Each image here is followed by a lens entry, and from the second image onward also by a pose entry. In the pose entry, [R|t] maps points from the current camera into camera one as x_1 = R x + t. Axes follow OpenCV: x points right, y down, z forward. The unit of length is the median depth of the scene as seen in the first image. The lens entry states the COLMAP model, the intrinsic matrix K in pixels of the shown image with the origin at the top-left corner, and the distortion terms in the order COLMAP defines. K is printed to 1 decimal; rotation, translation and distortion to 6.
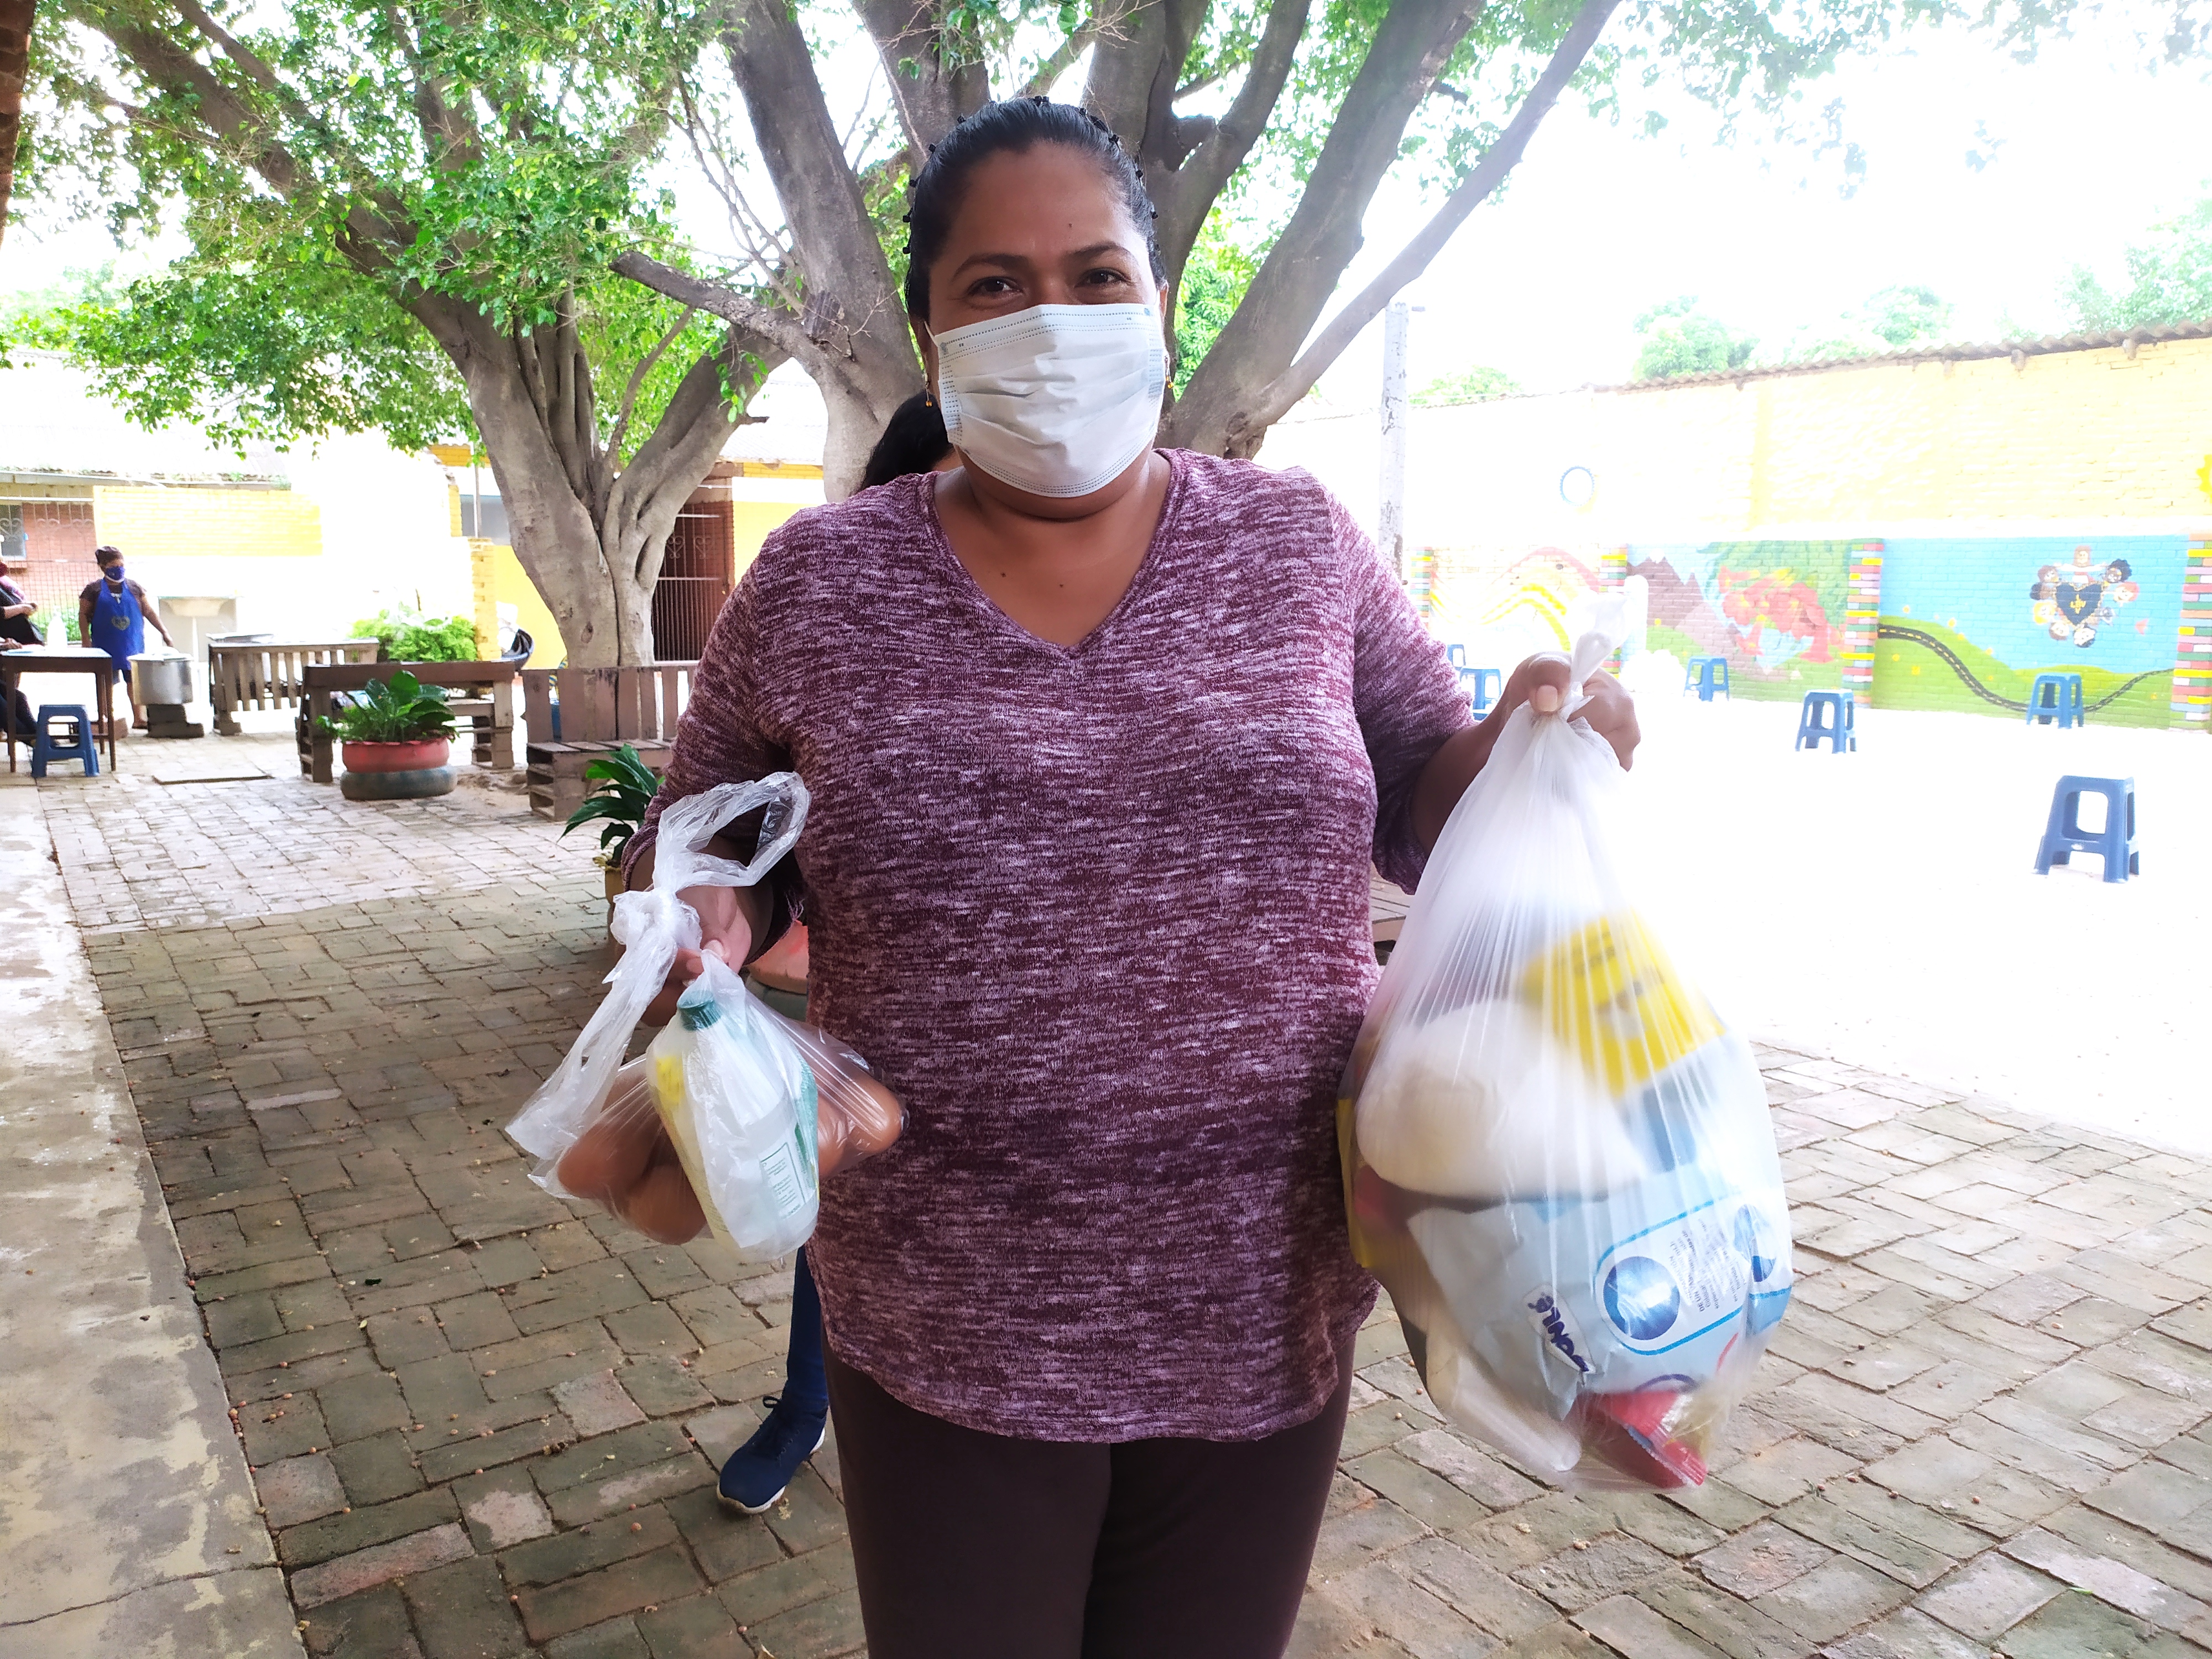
lens RADIAL K [[1658.9, 0, 1066.7], [0, 1658.9, 827.8], [0, 0, 1]] dist [0.037546, -0.025917]
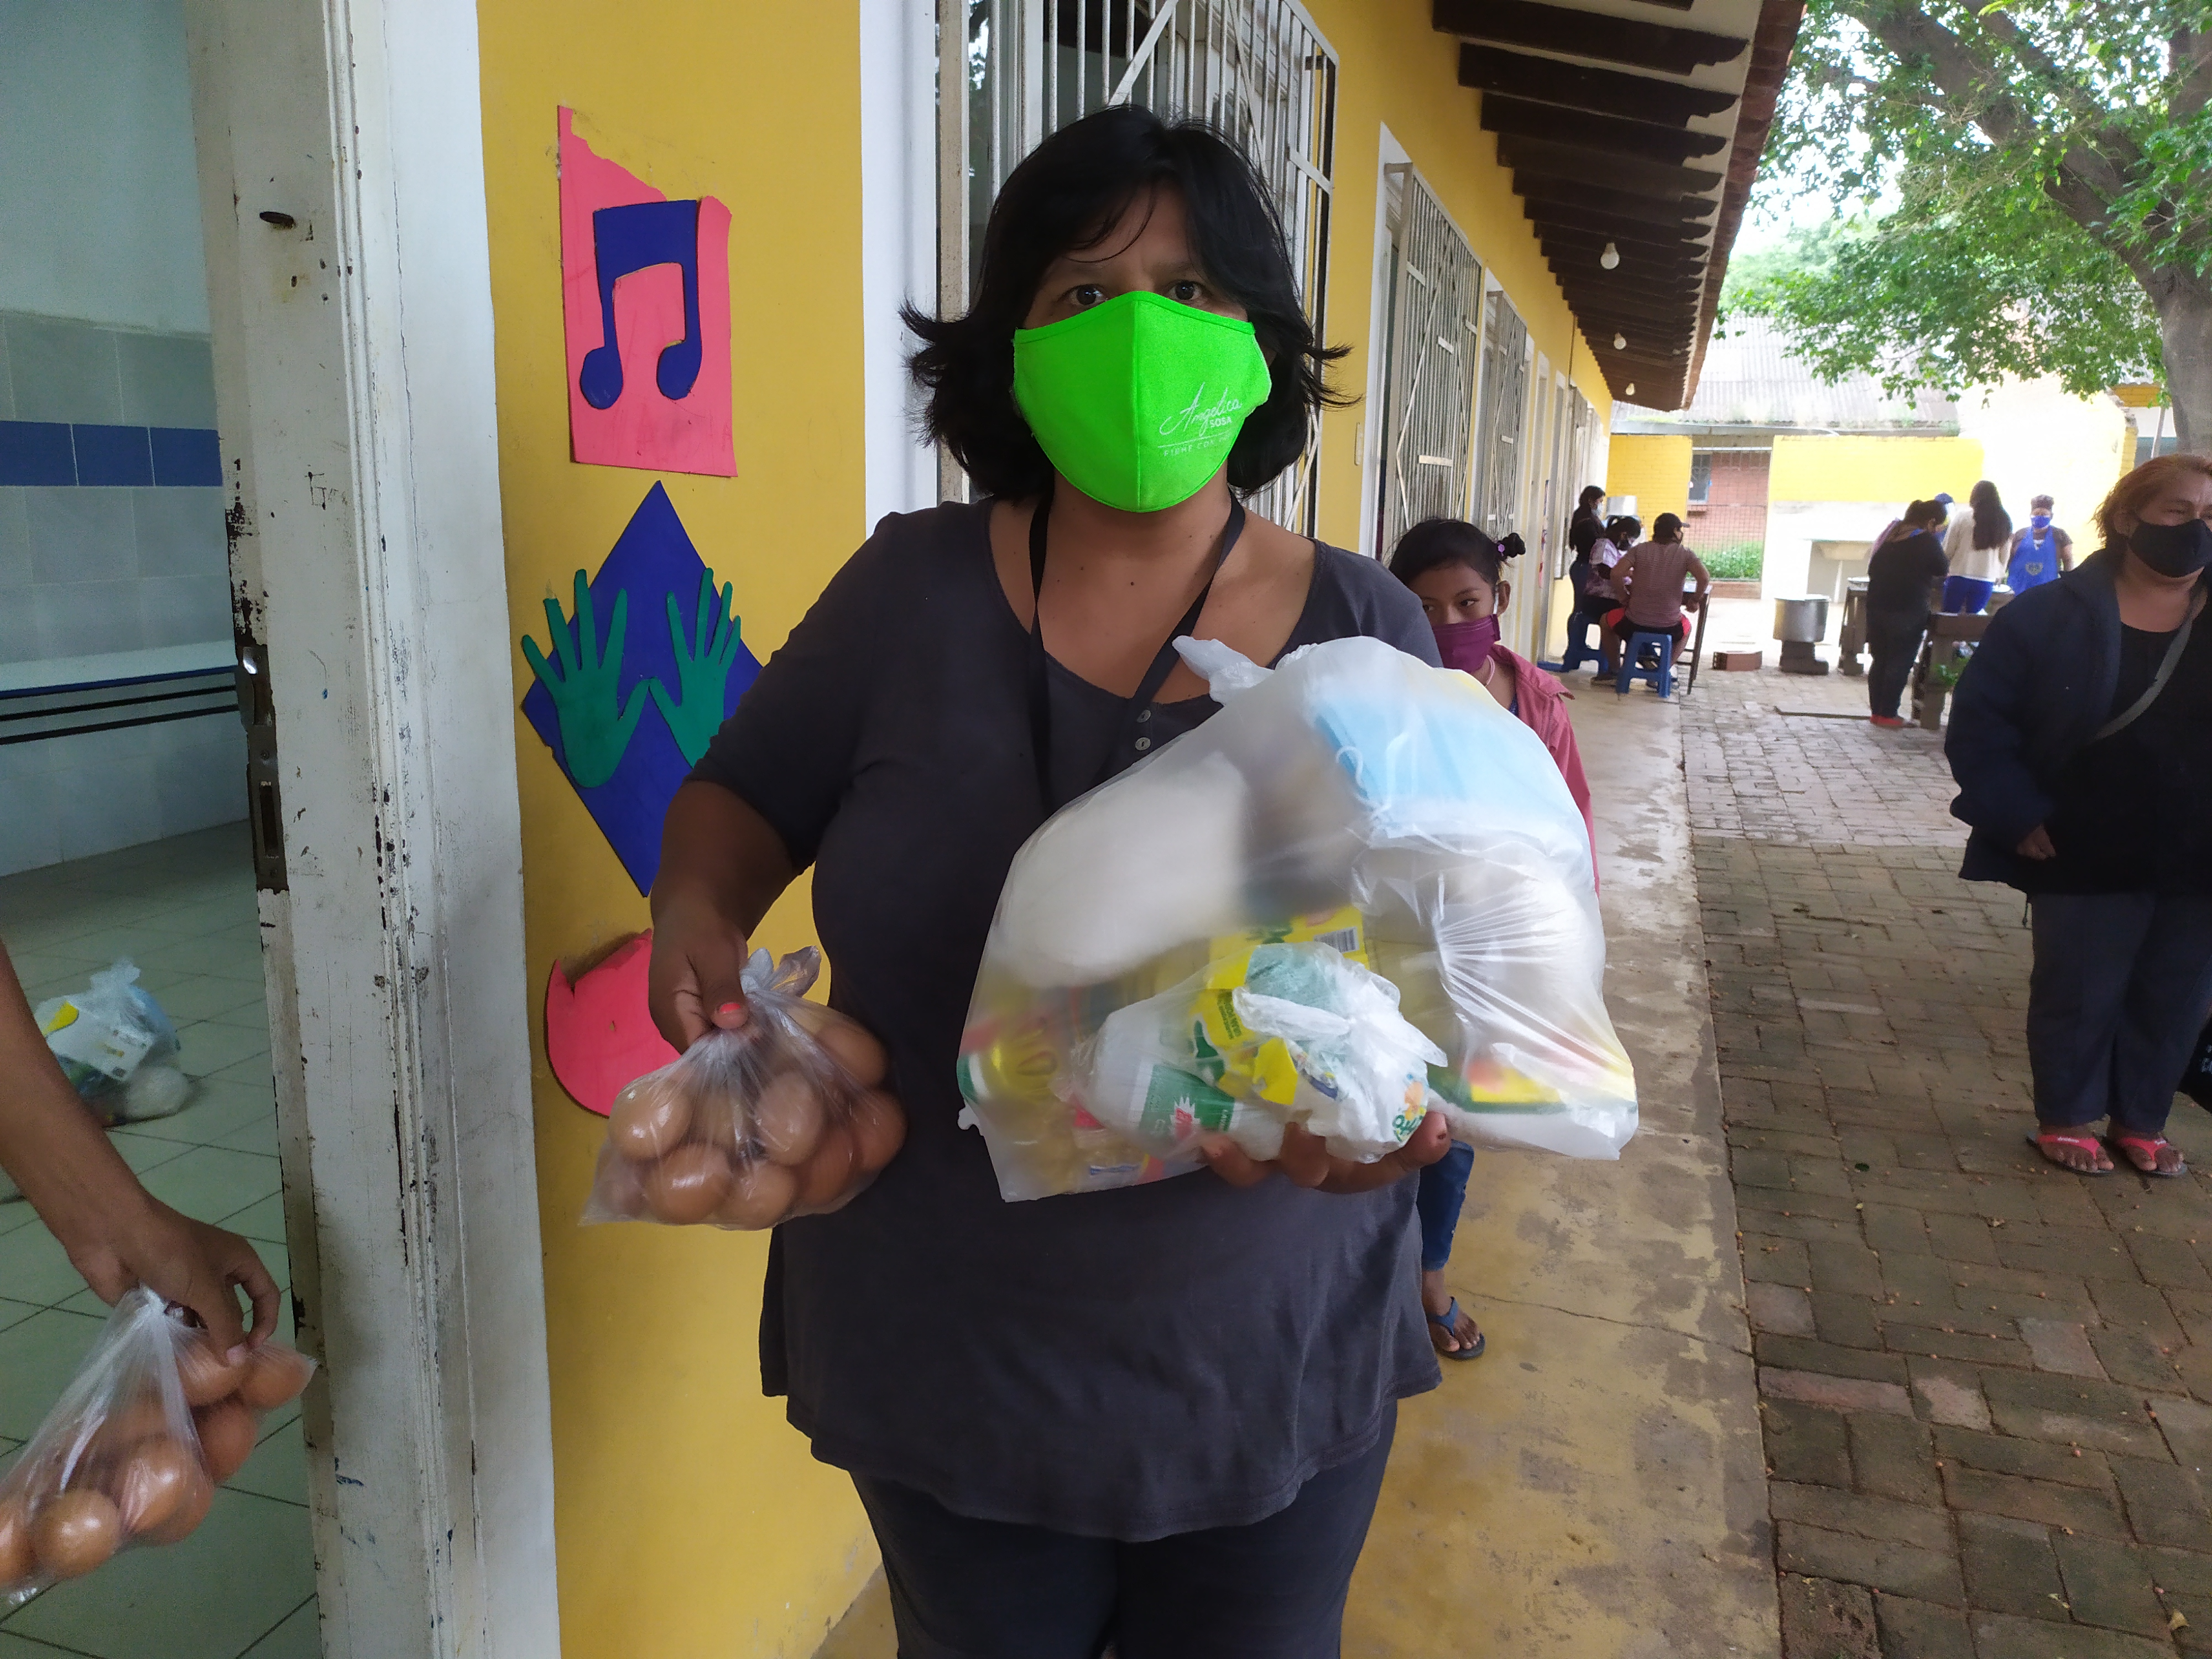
lens RADIAL K [[1658.9, 0, 1134.6], [0, 1658.9, 851.4], [0, 0, 1]] dist [0.037546, -0.025917]
pose [[0.641836, 0.169521, -0.747870, 0.028516], [-0.134762, 0.985016, 0.107619, 0.003147], [0.754908, 0.031711, 0.655064, -0.047035]]
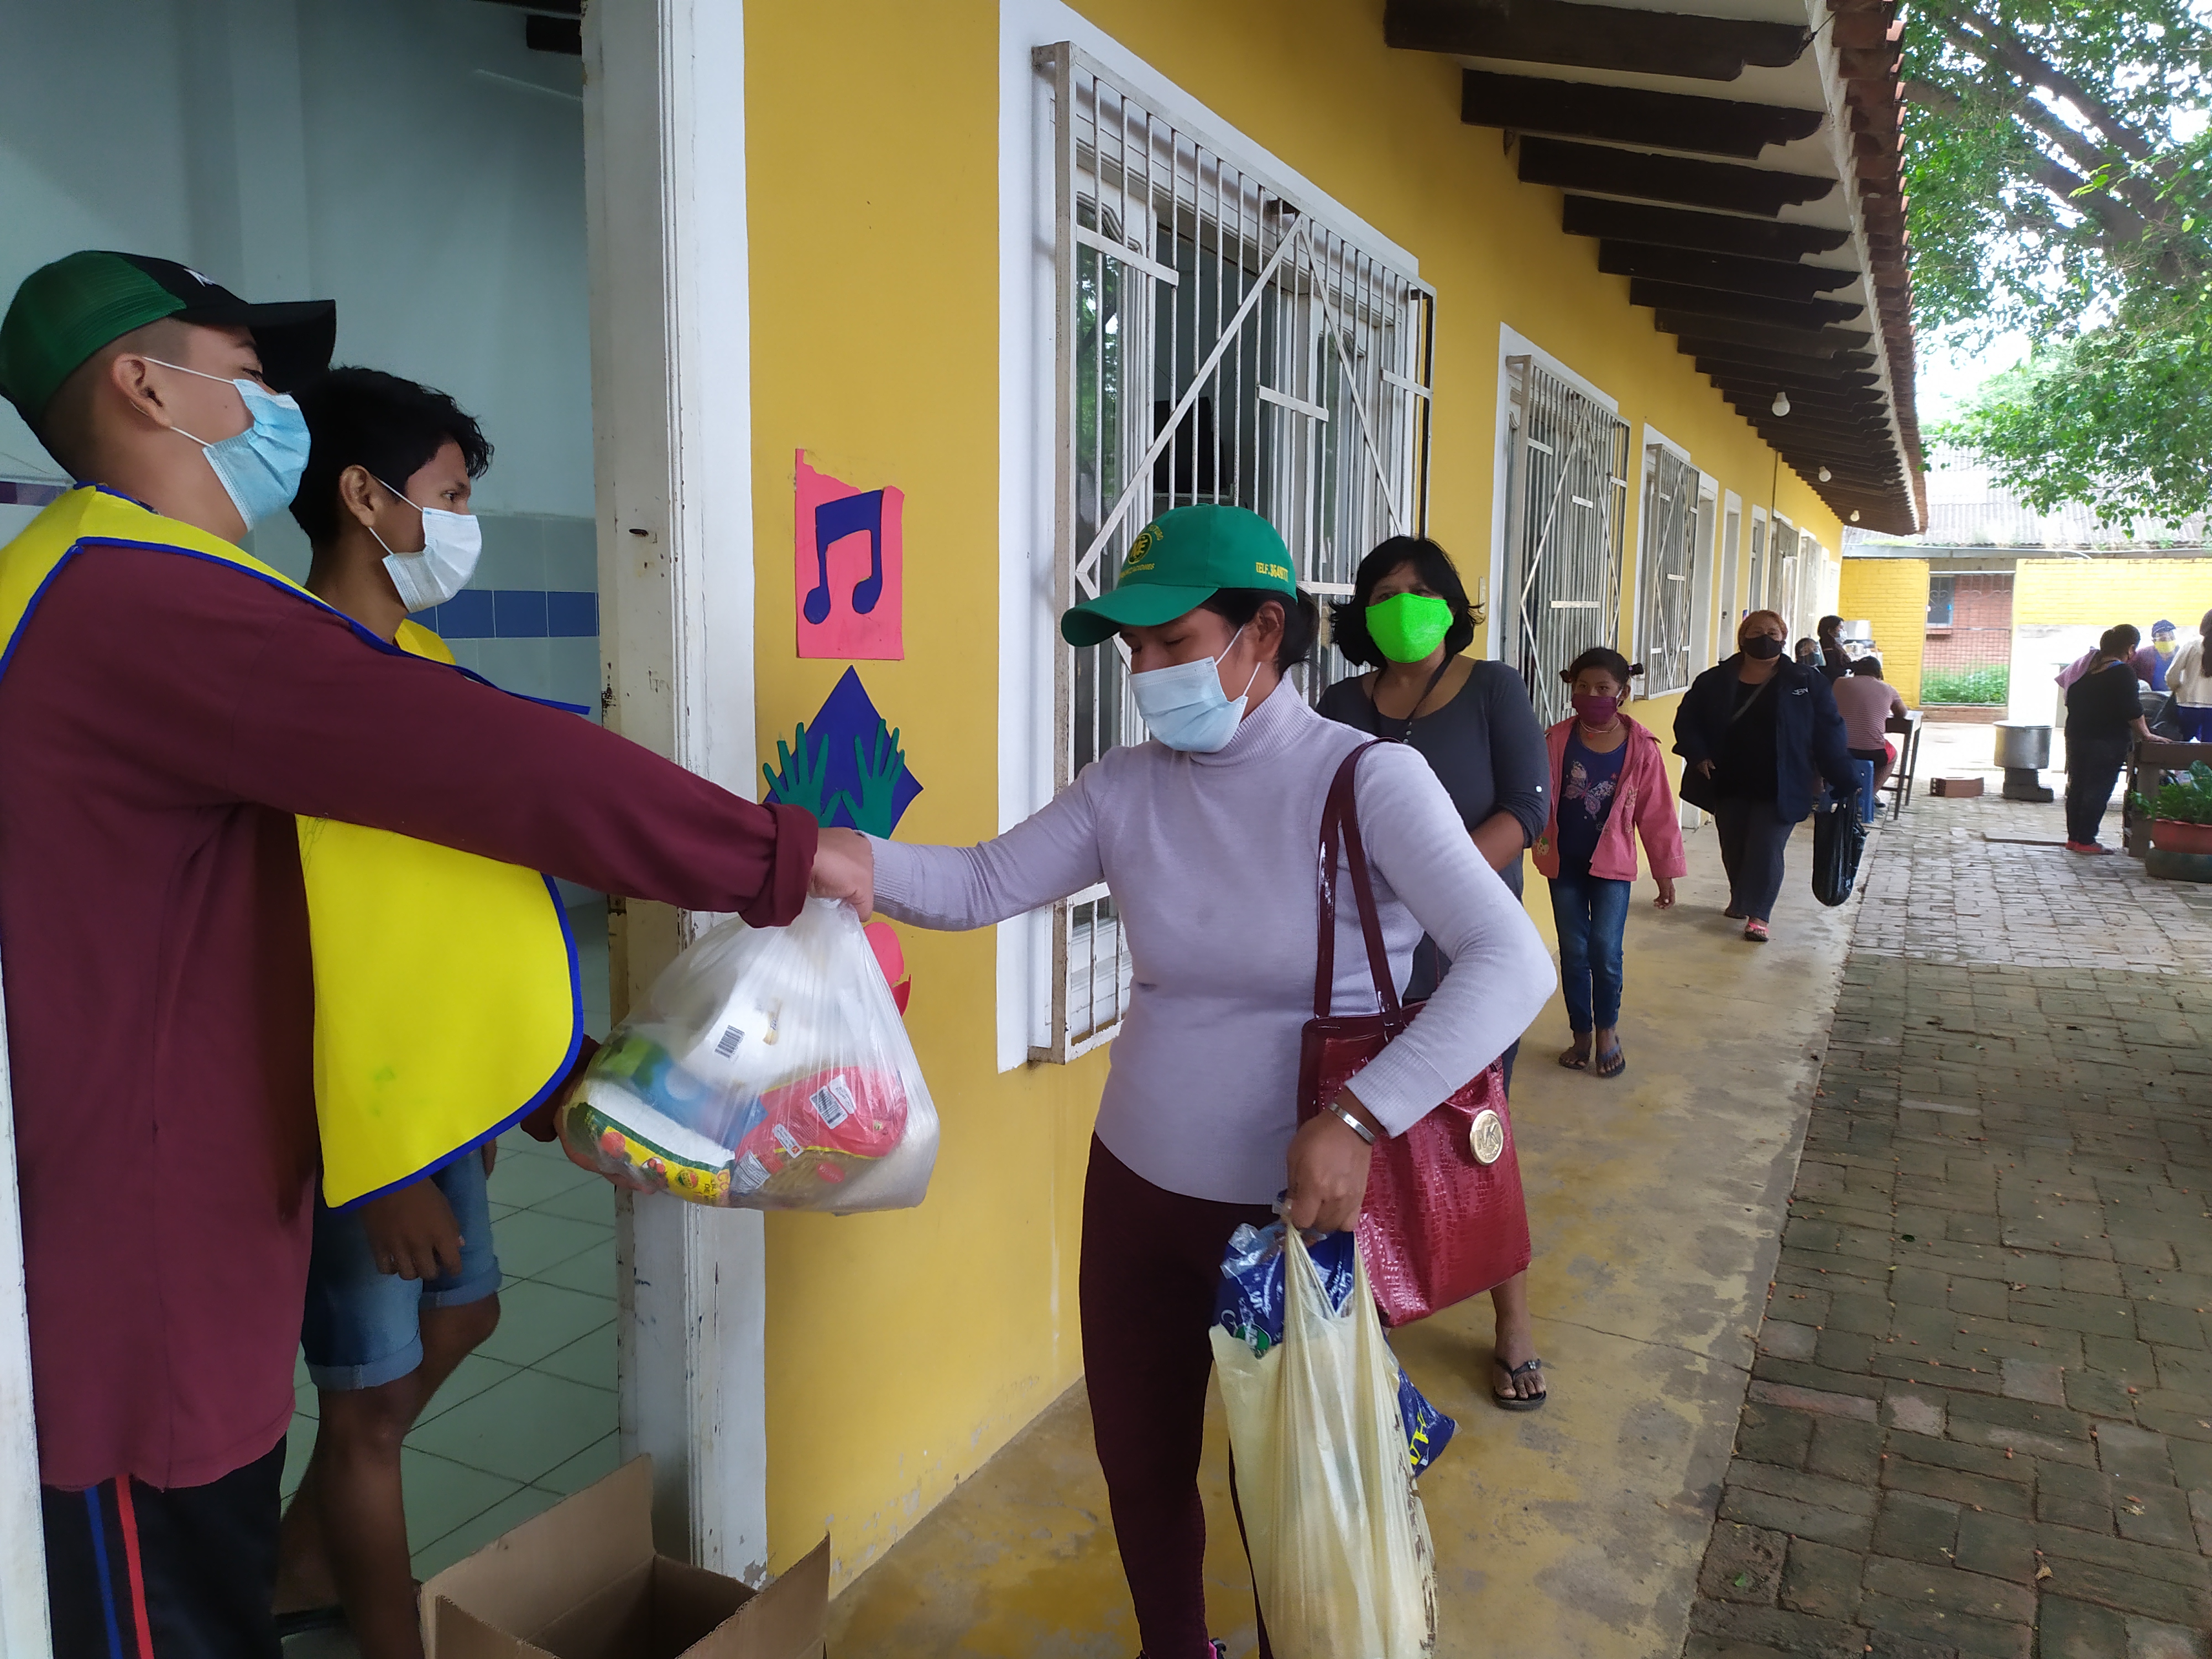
lens RADIAL K [[1658.9, 0, 1126.6], [0, 1658.9, 864.4], [0, 0, 1]] dist [0.037546, -0.025917]
pose [[0.522677, 0.128494, -0.842792, 0.130838], [-0.140409, 0.988051, 0.063563, -0.001535], [0.840889, 0.085113, 0.534473, -0.081259]]
